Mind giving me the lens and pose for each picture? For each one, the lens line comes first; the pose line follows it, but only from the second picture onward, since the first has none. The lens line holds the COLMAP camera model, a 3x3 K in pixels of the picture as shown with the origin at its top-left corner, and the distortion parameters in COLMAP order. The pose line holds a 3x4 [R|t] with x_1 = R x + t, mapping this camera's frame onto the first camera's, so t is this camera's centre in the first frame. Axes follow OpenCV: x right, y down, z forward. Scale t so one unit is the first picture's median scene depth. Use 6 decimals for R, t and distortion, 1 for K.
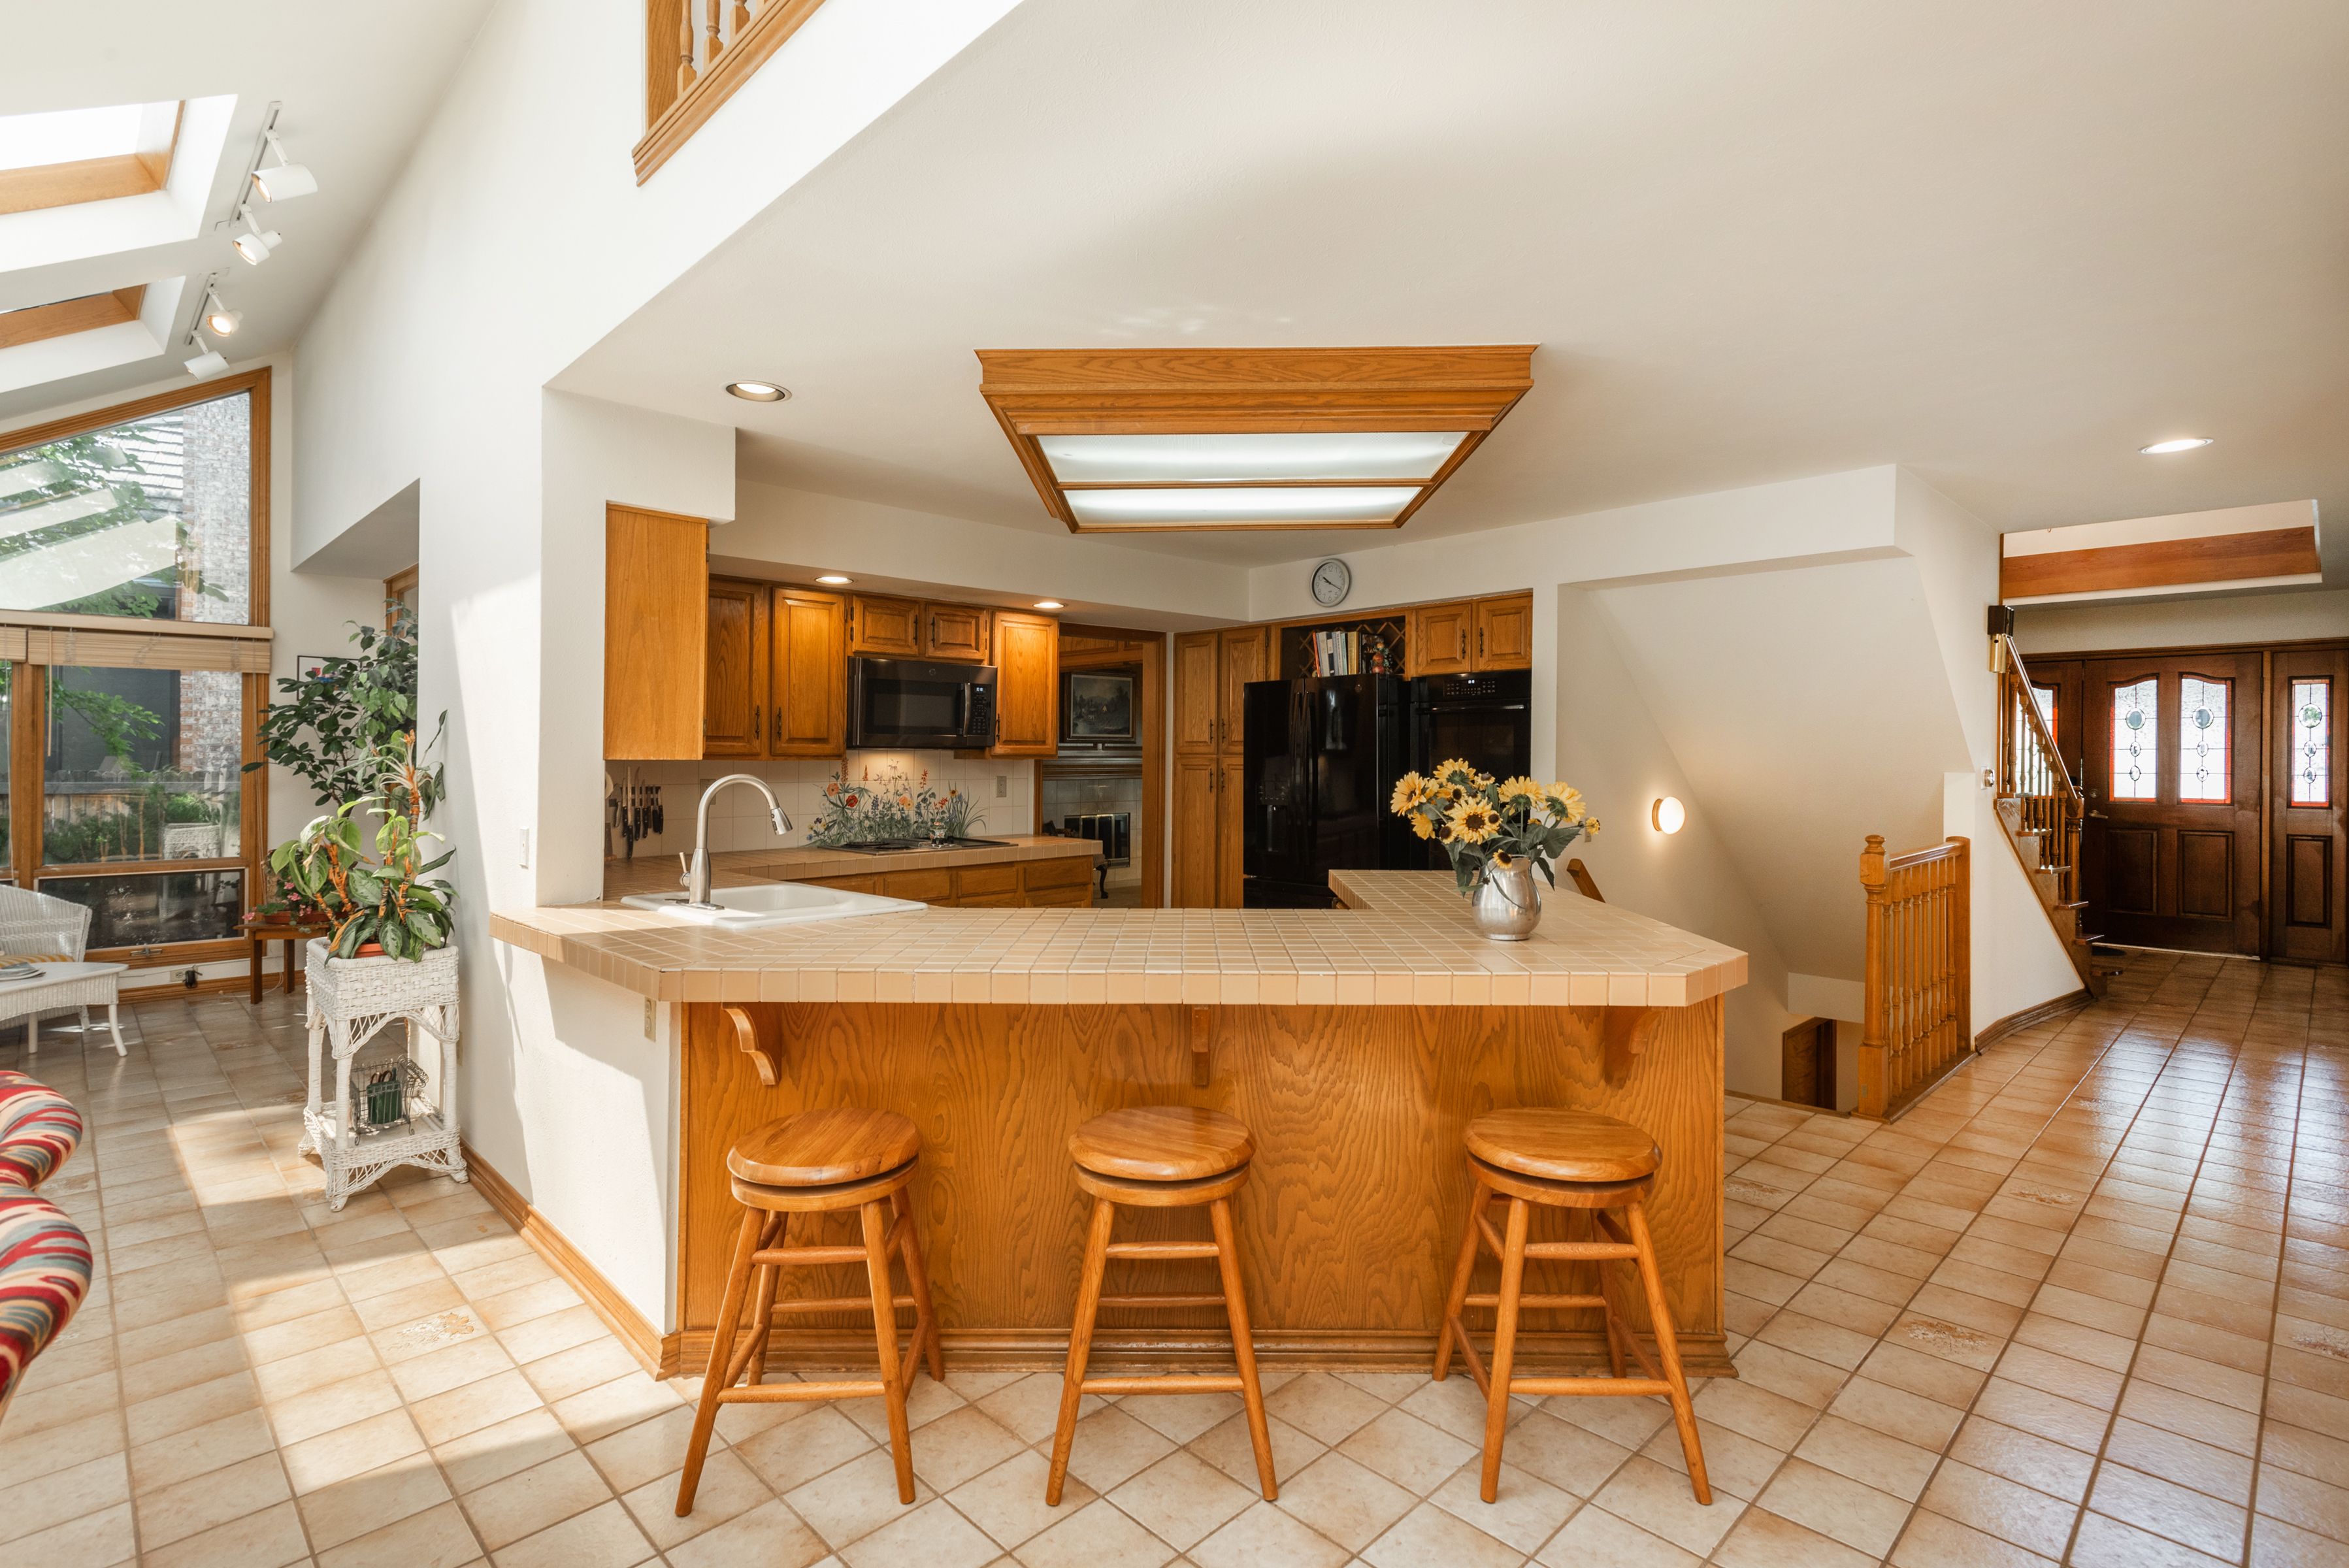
lens RADIAL K [[1111.3, 0, 1175.4], [0, 1111.3, 763.0], [0, 0, 1]] dist [0.002232, 0.000220]
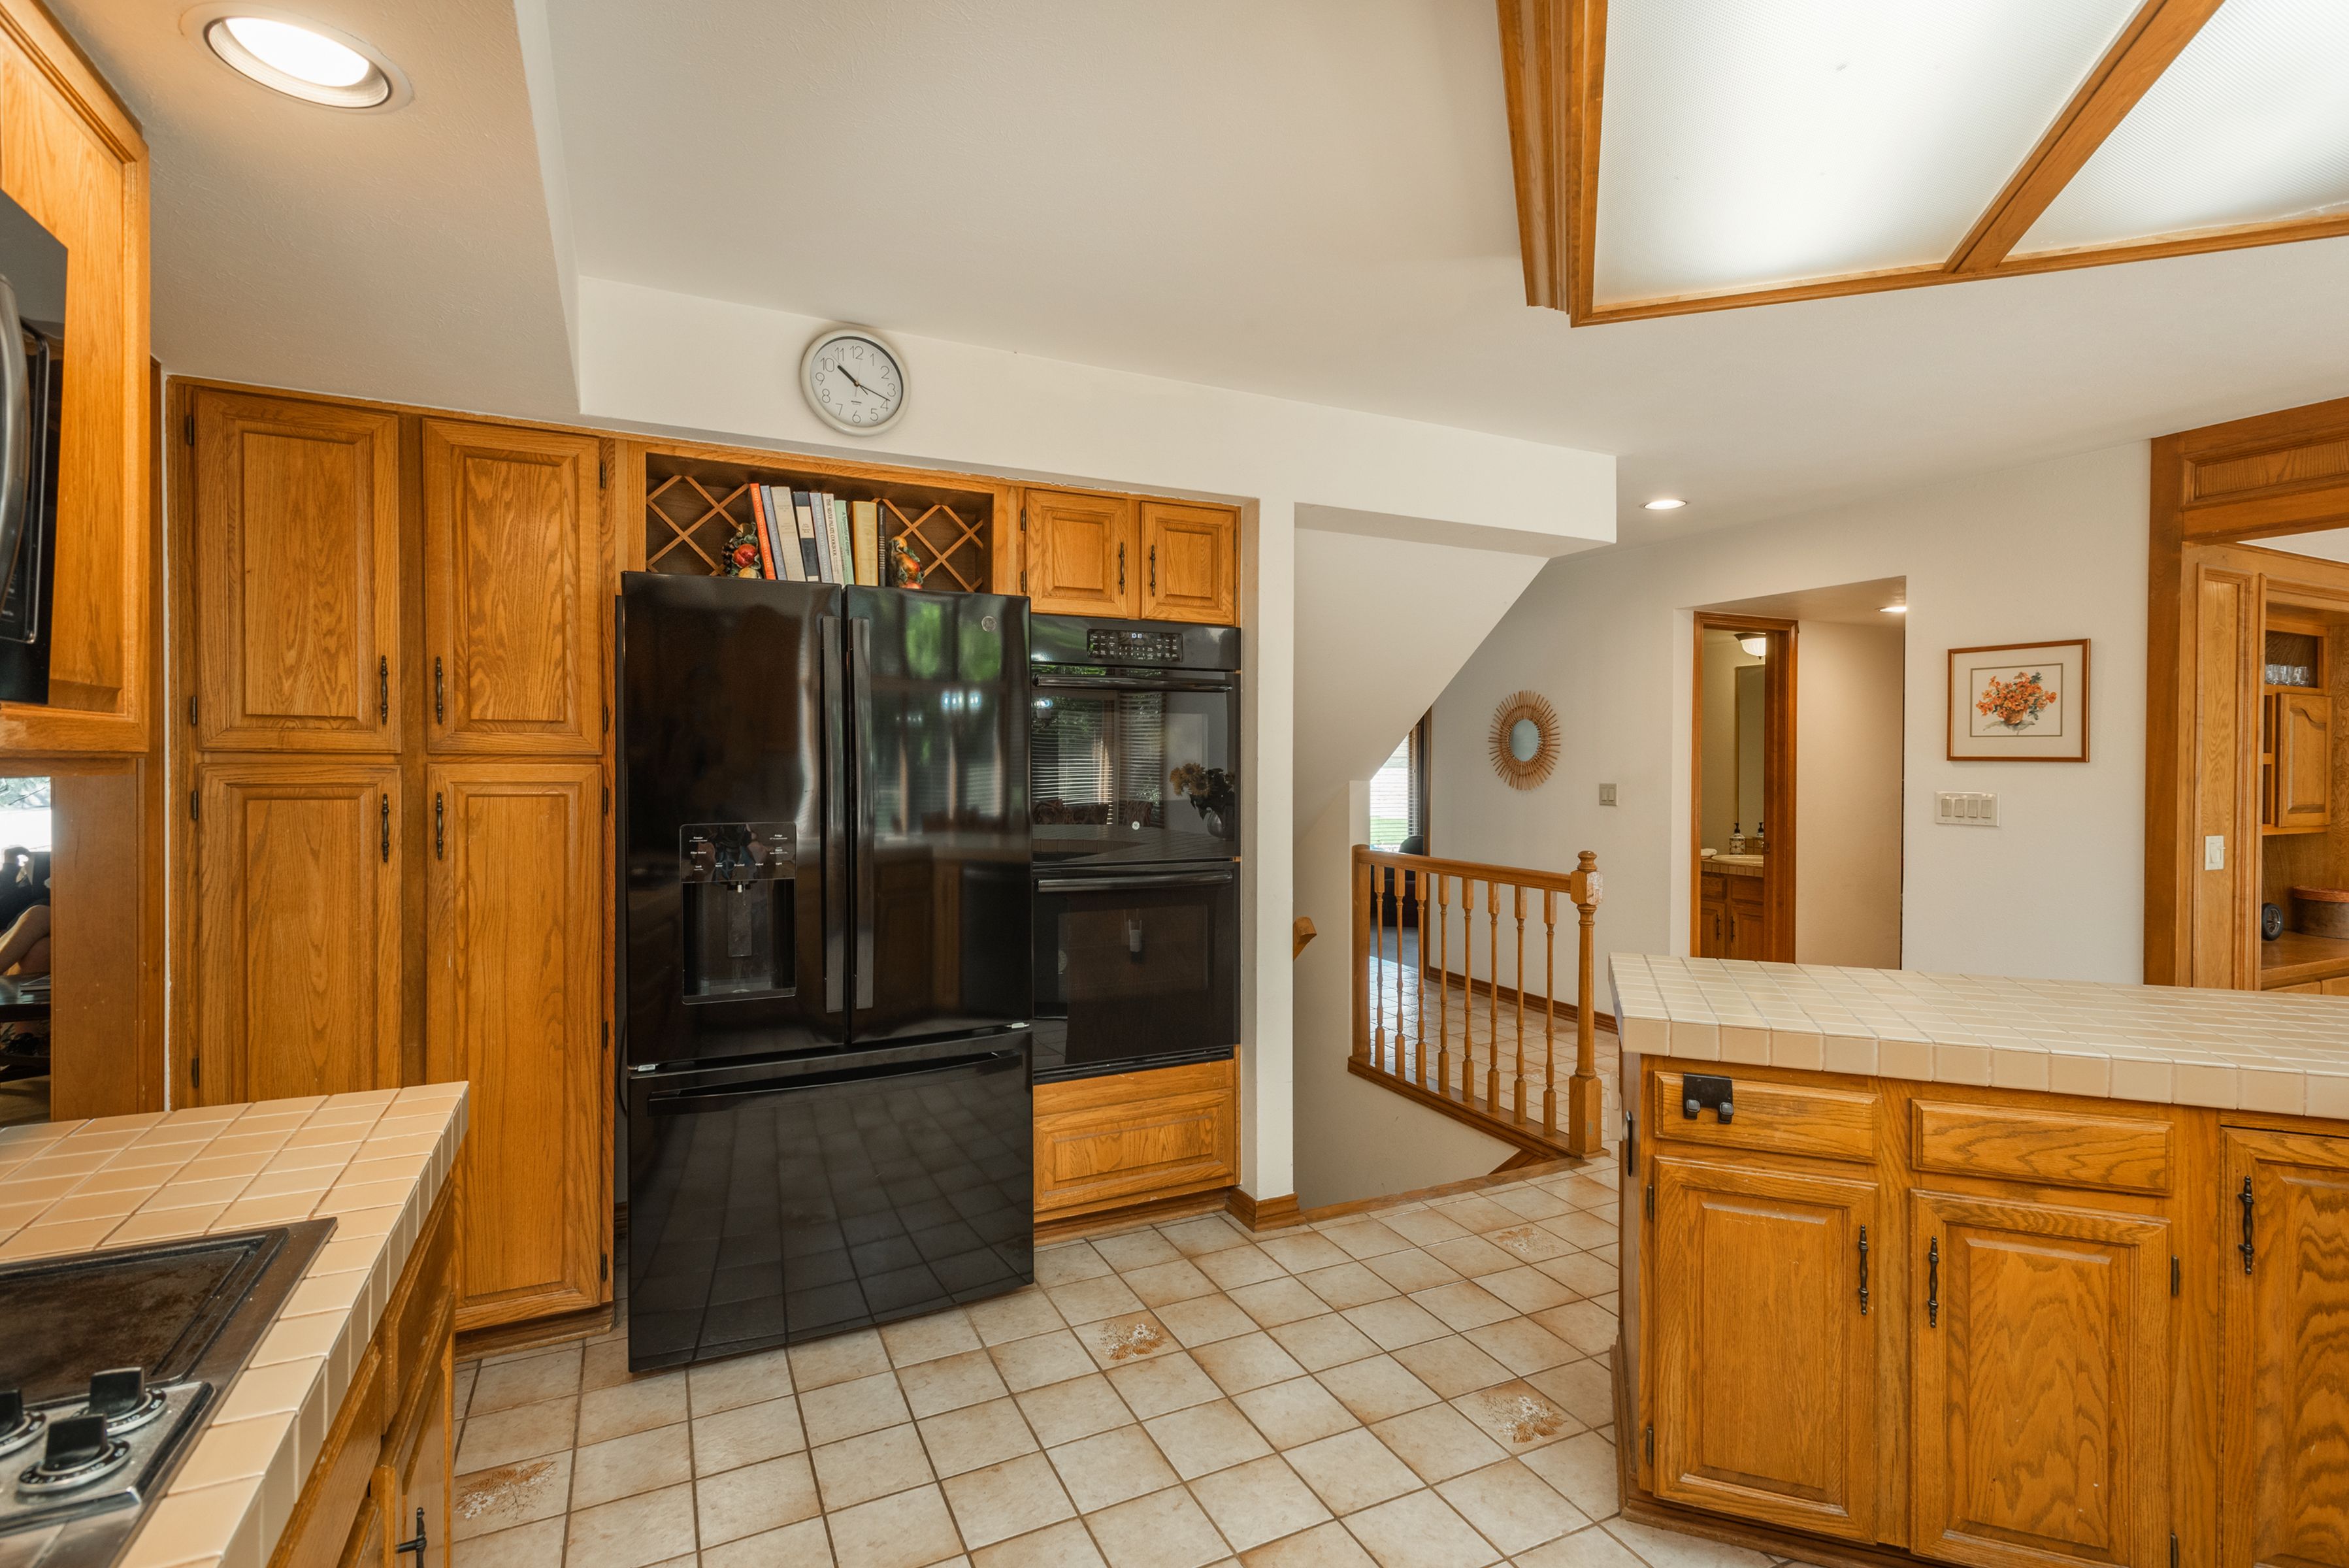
lens RADIAL K [[1111.3, 0, 1175.4], [0, 1111.3, 763.0], [0, 0, 1]] dist [0.002232, 0.000220]
pose [[0.325562, 0.002474, 0.945517, -0.274595], [-0.000531, 0.999997, -0.002433, -0.004583], [-0.945520, 0.000290, 0.325563, 0.781850]]
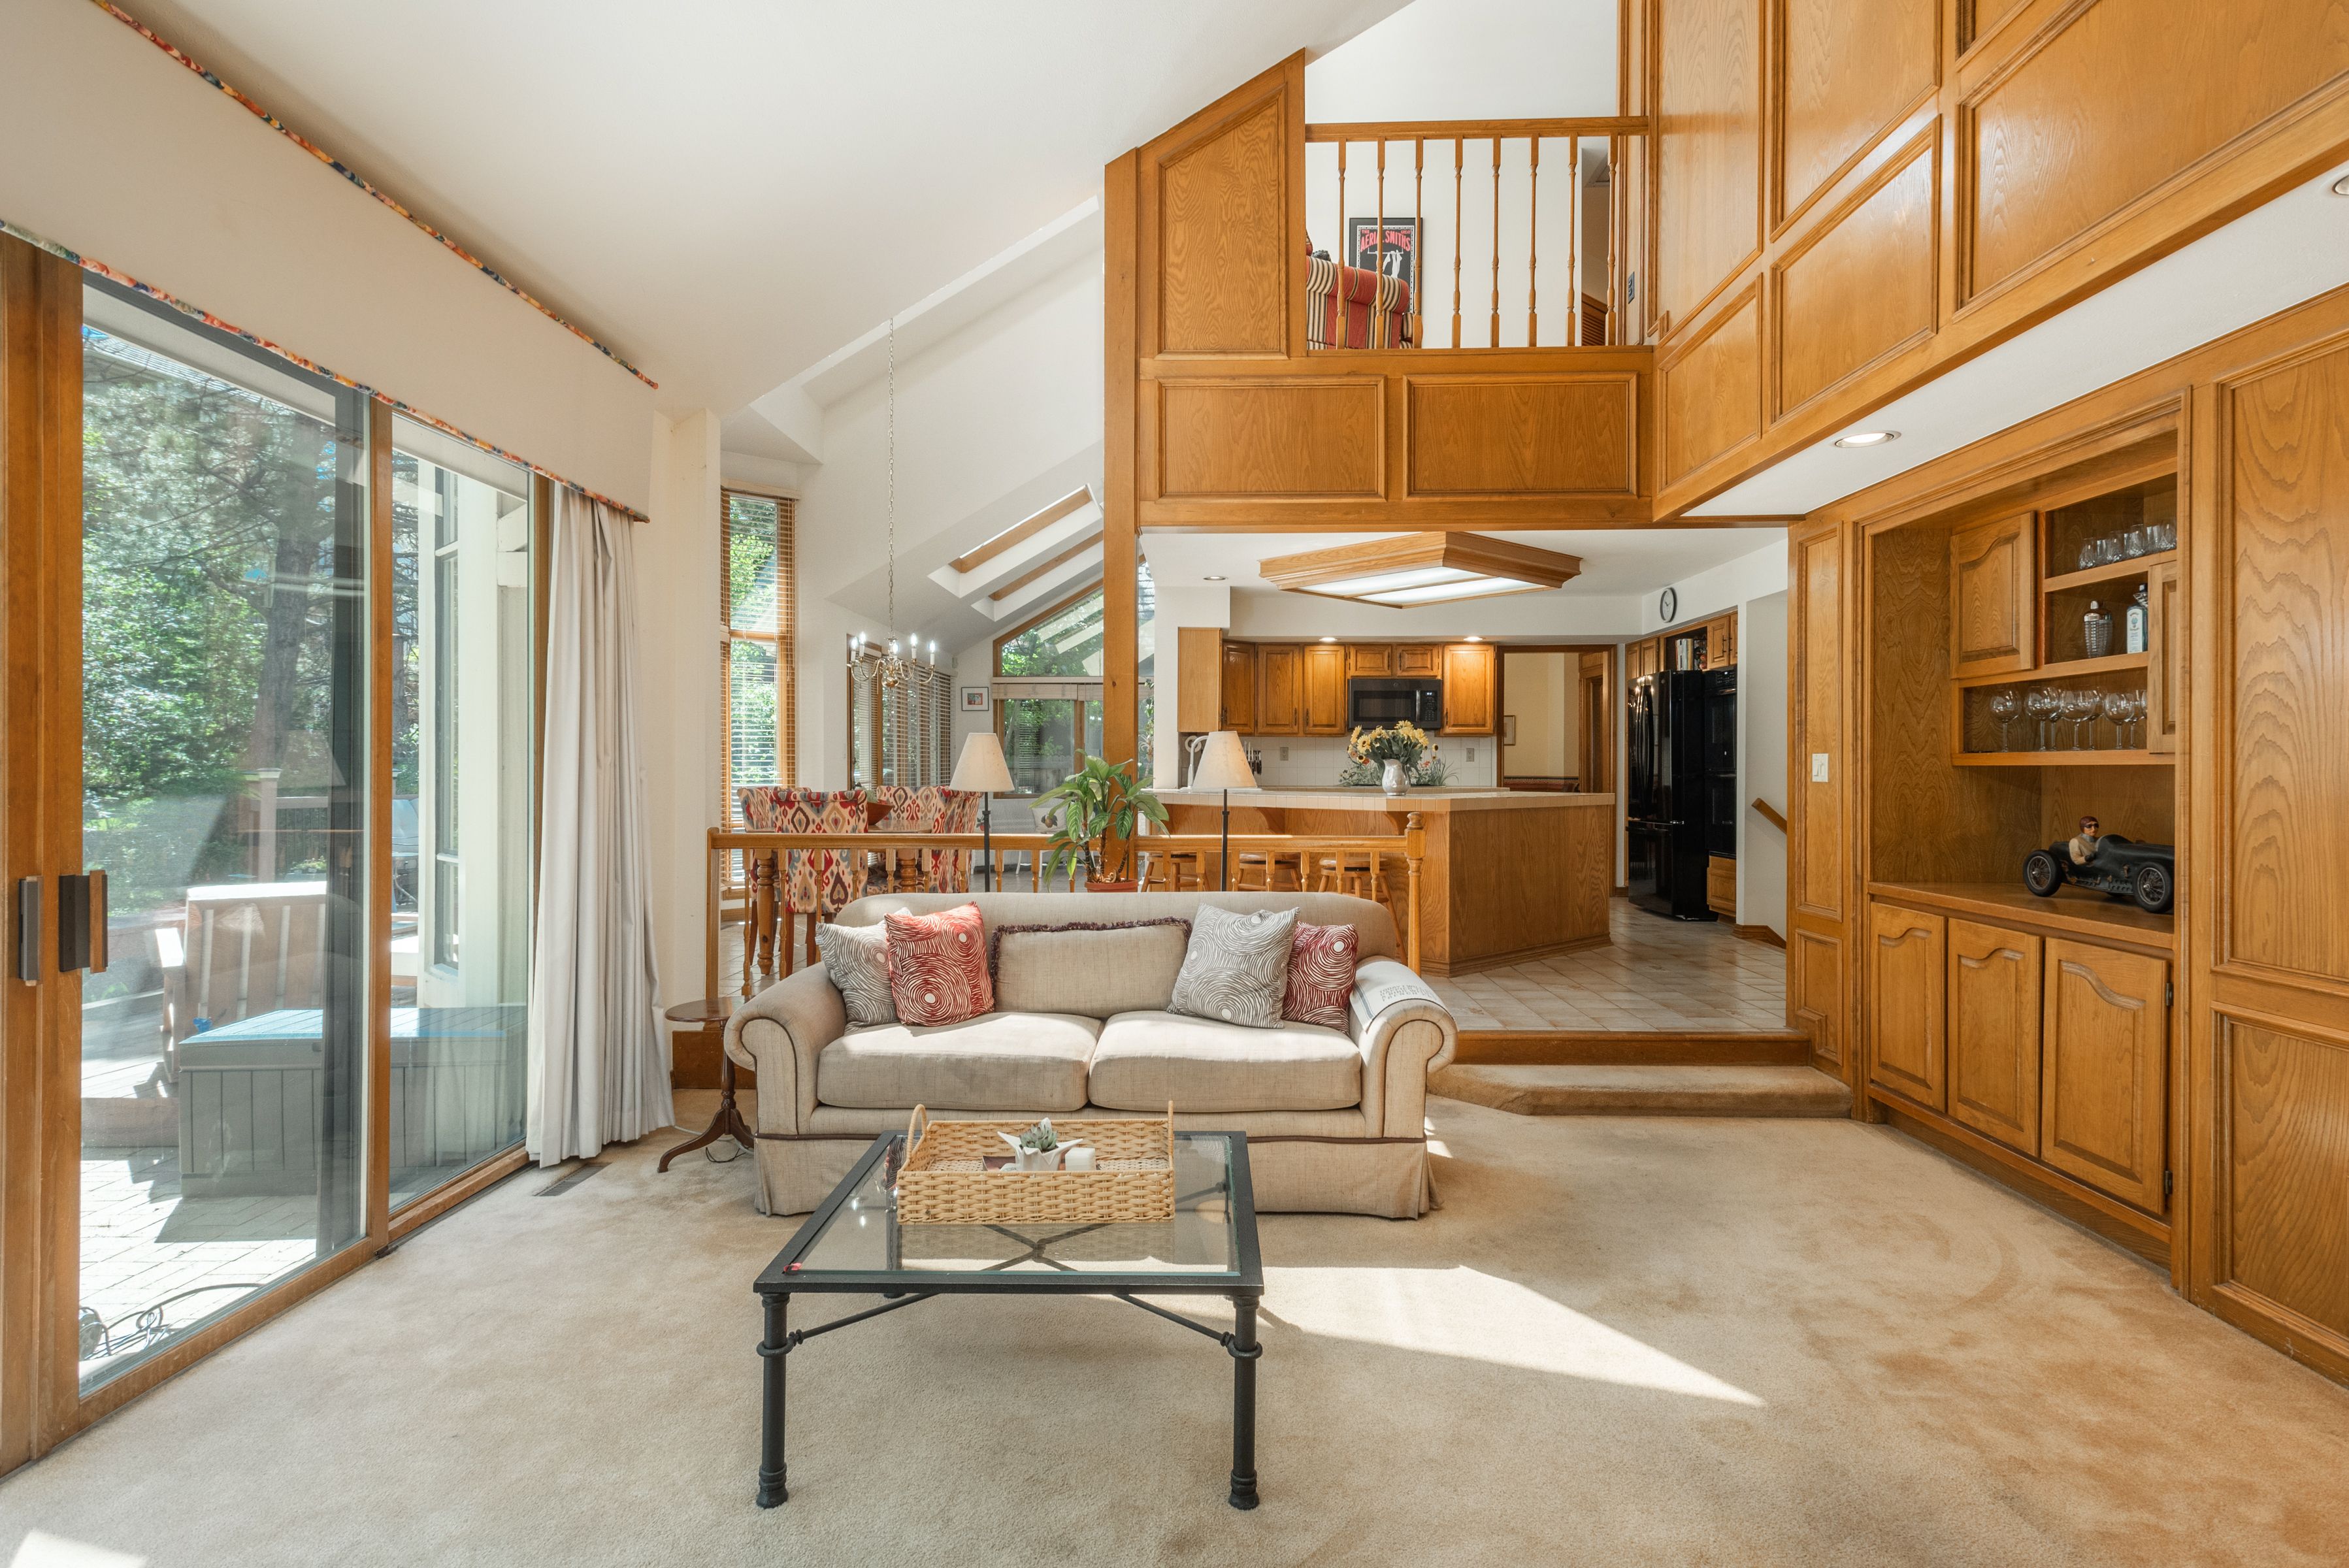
lens RADIAL K [[1111.3, 0, 1175.4], [0, 1111.3, 763.0], [0, 0, 1]] dist [0.002232, 0.000220]
pose [[0.687152, 0.001949, -0.726511, 0.744371], [-0.002803, 0.999996, 0.000031, 0.036782], [0.726509, 0.002015, 0.687154, -0.398326]]
